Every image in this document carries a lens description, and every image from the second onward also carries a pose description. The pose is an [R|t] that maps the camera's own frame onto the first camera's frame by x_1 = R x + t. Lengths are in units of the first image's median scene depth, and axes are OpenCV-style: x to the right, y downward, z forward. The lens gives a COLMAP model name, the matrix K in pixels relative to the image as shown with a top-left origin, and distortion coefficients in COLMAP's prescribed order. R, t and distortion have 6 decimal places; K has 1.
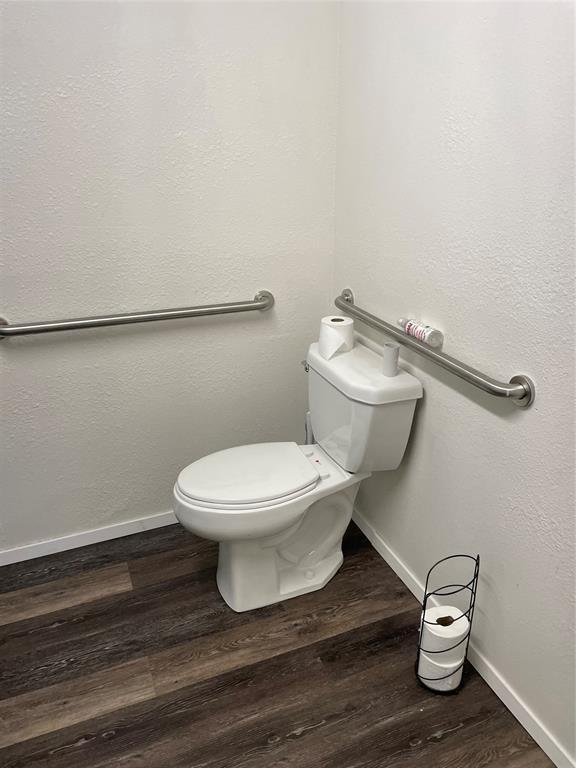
lens RADIAL K [[581.2, 0, 288.0], [0, 581.2, 384.0], [0, 0, 1]] dist [0.103961, -0.130134]
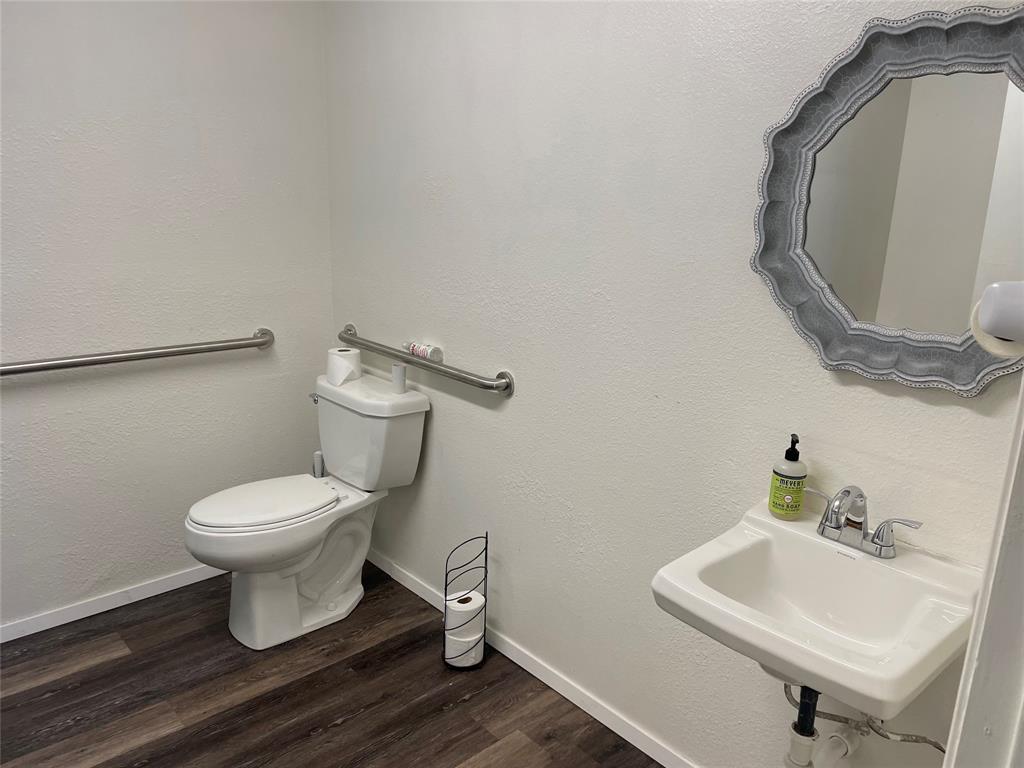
lens RADIAL K [[774.9, 0, 516.1], [0, 774.9, 372.0], [0, 0, 1]] dist [0.103961, -0.130134]
pose [[0.938143, -0.048252, 0.342869, -0.116088], [0.101733, 0.984948, -0.139745, 0.168875], [-0.330965, 0.165982, 0.928931, -0.429766]]
